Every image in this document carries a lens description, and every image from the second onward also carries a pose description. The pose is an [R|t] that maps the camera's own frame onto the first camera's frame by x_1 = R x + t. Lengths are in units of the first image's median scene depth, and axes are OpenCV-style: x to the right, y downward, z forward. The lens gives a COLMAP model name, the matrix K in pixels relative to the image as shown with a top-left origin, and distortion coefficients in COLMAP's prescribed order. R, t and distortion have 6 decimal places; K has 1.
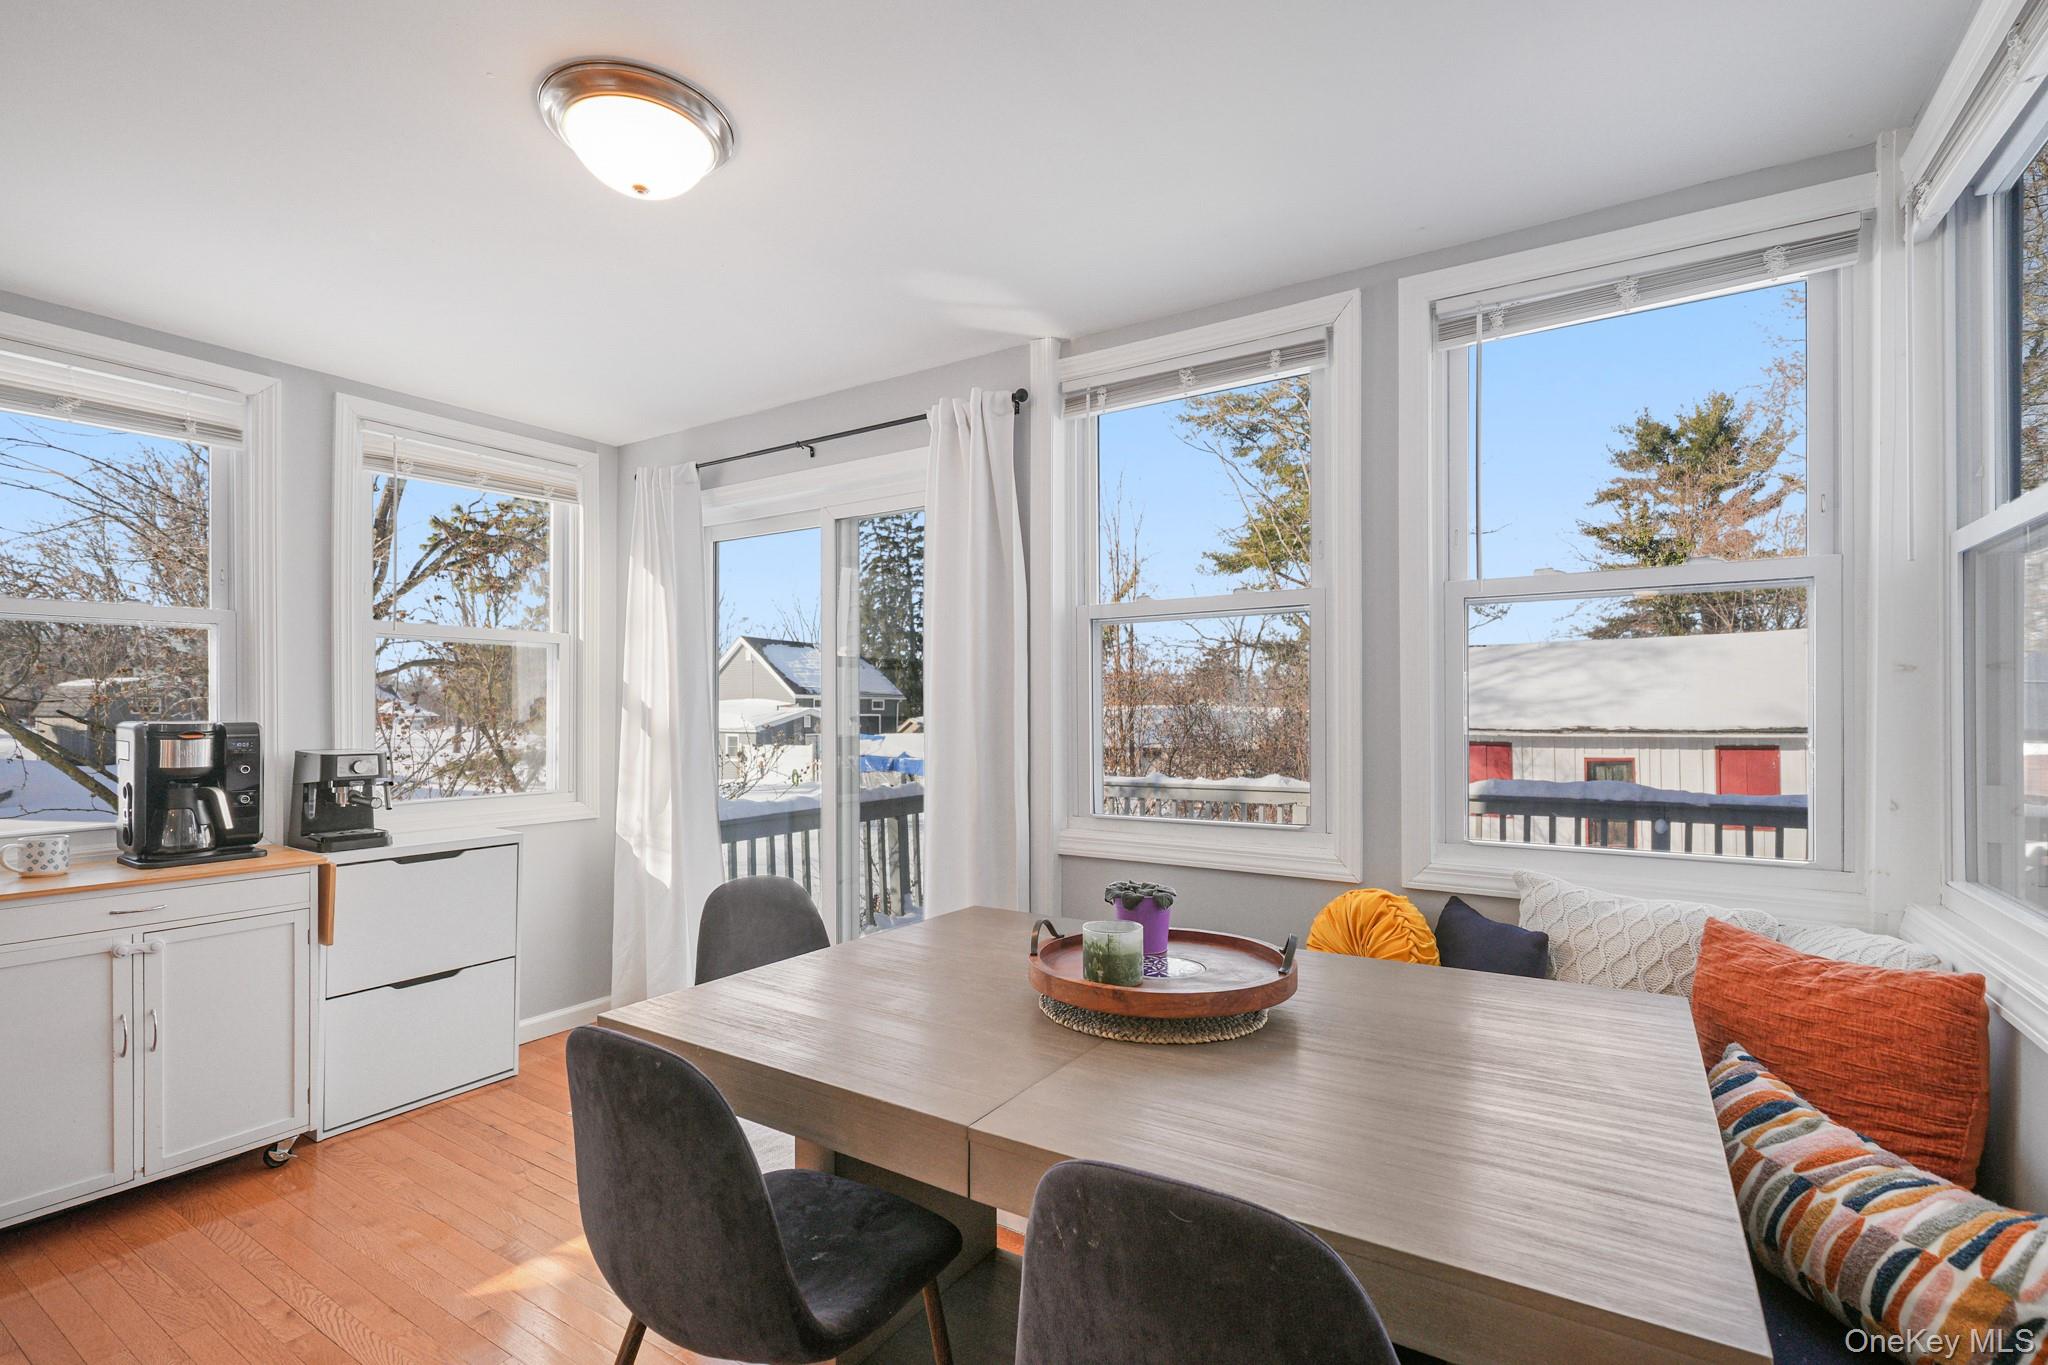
lens RADIAL K [[919.5, 0, 1025.8], [0, 919.5, 700.7], [0, 0, 1]] dist [-0.002223, 0.000133]
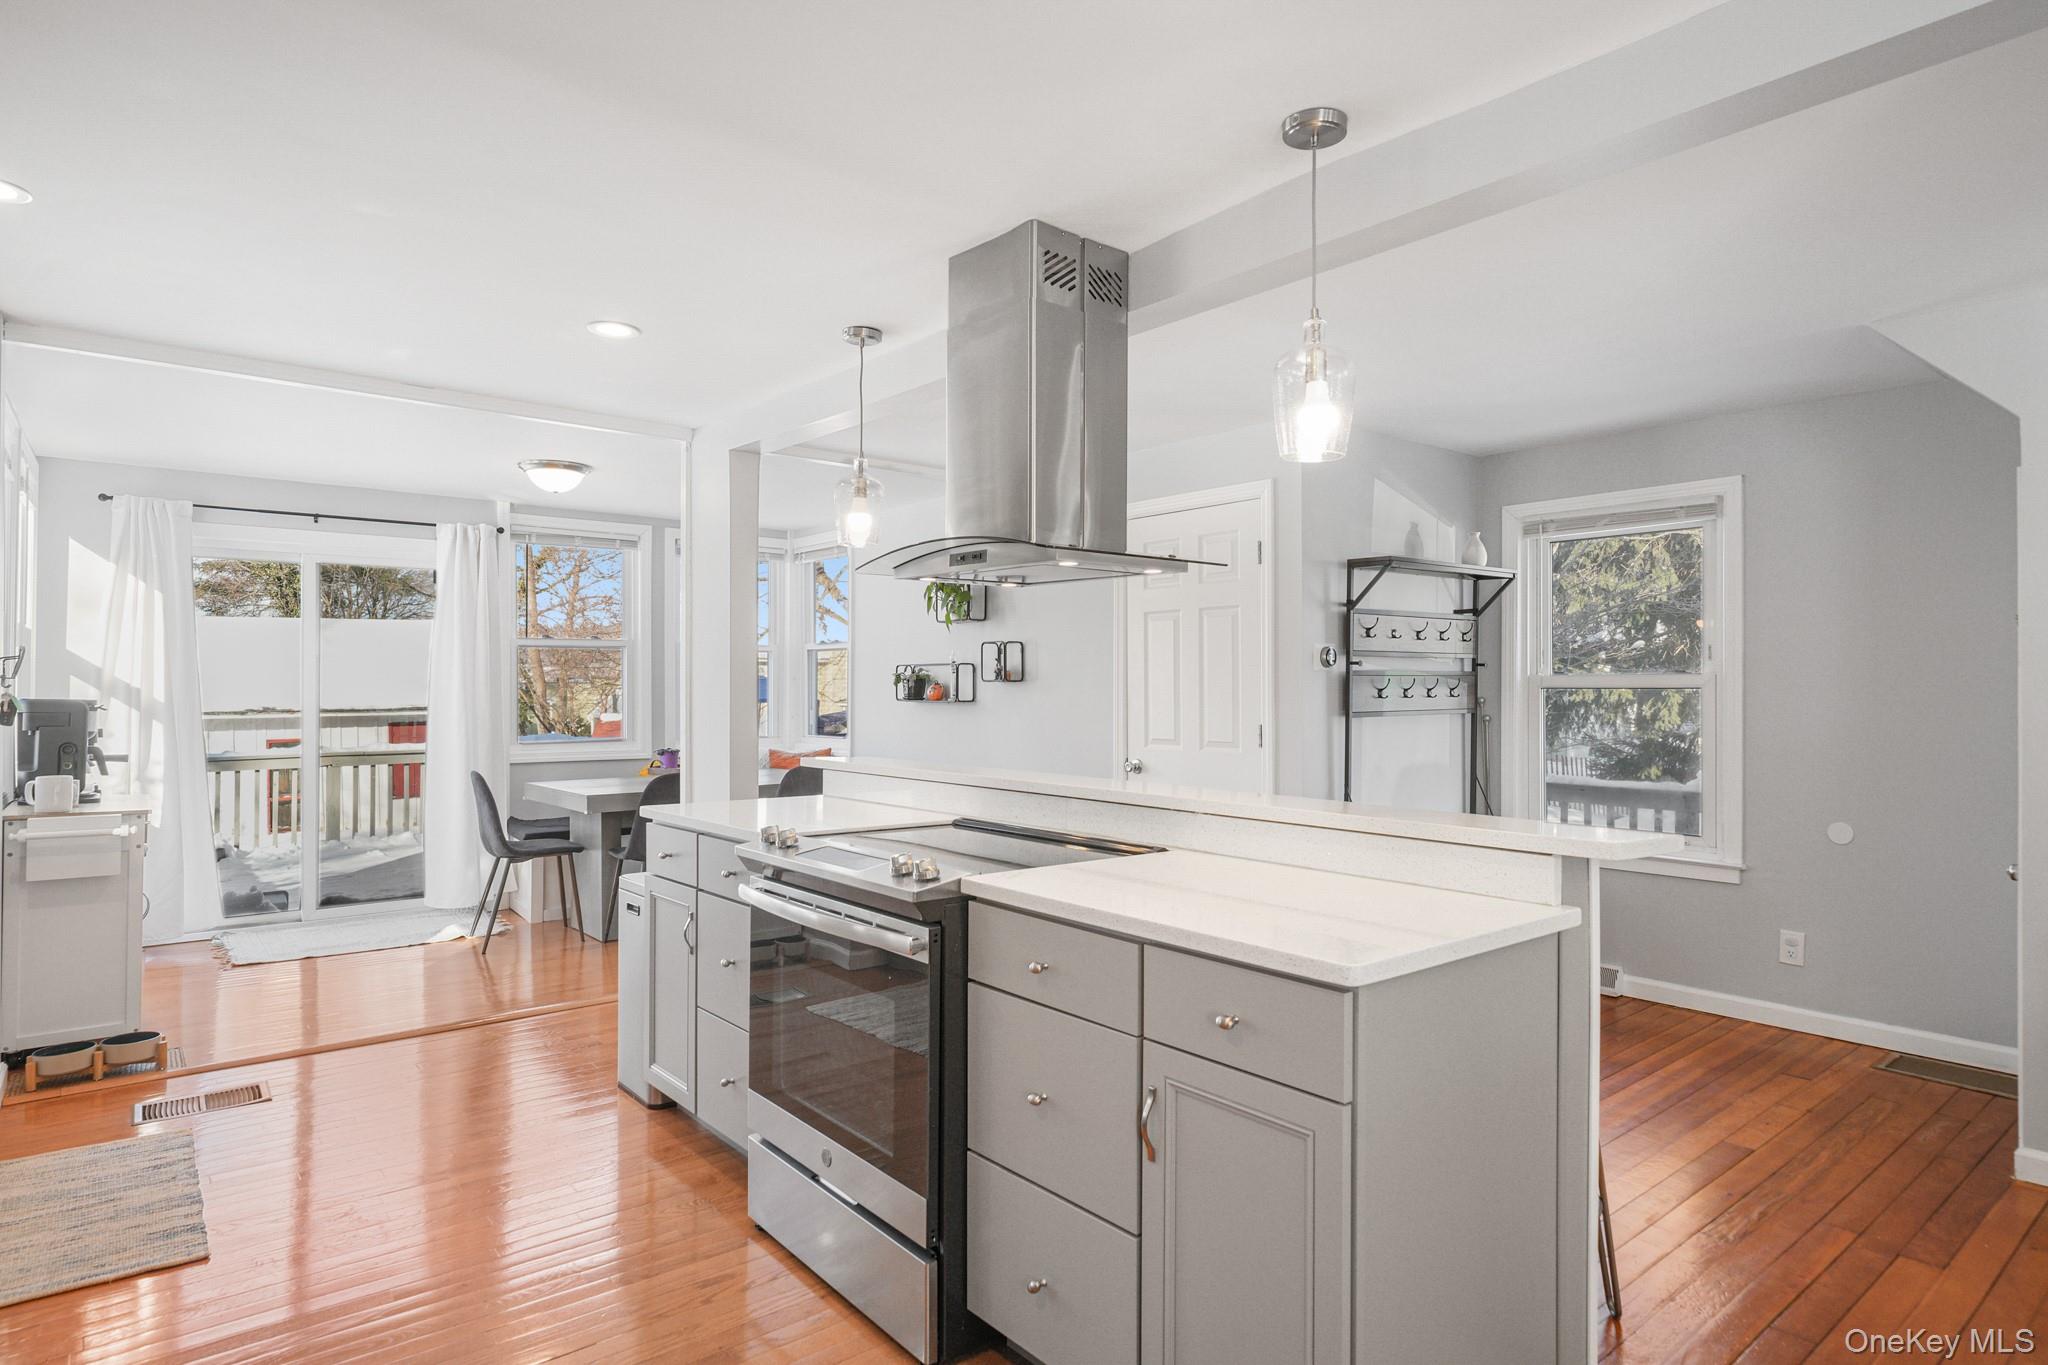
lens RADIAL K [[1142.4, 0, 1020.4], [0, 1142.4, 683.8], [0, 0, 1]] dist [0.000268, -0.000938]
pose [[0.322009, 0.004623, 0.946725, -1.463932], [-0.009757, 0.999951, -0.001565, -0.007006], [-0.946686, -0.008733, 0.322039, -0.636625]]
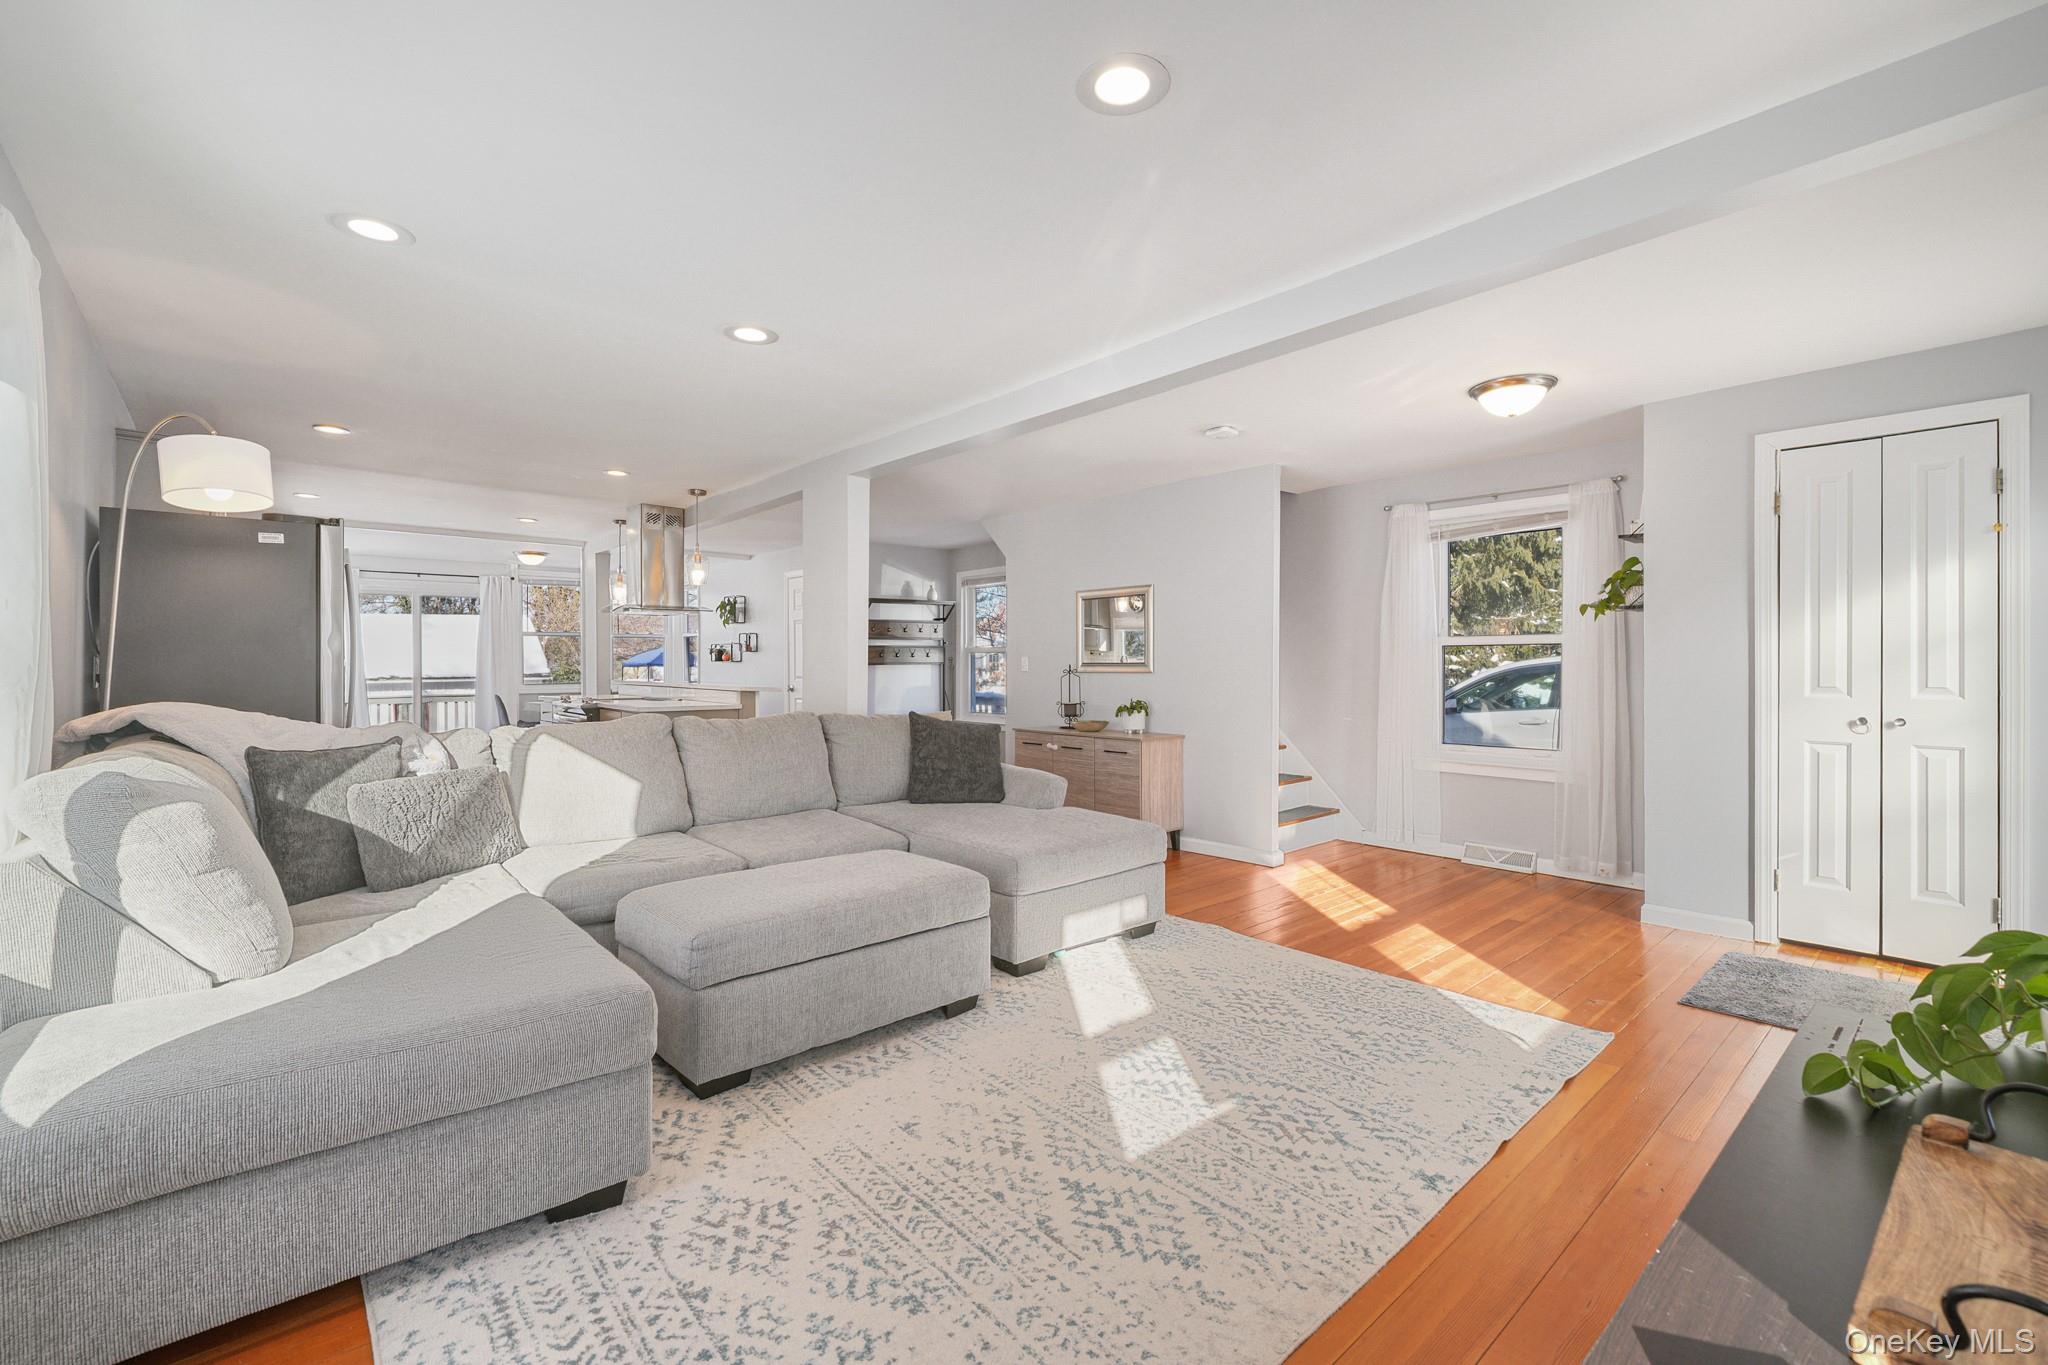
lens RADIAL K [[861.0, 0, 1018.0], [0, 861.0, 667.9], [0, 0, 1]] dist [0.009441, -0.000022]
pose [[0.280589, -0.005697, 0.959811, -2.332206], [-0.004065, 0.999966, 0.007124, 0.018149], [-0.959819, -0.005901, 0.280556, -1.743745]]
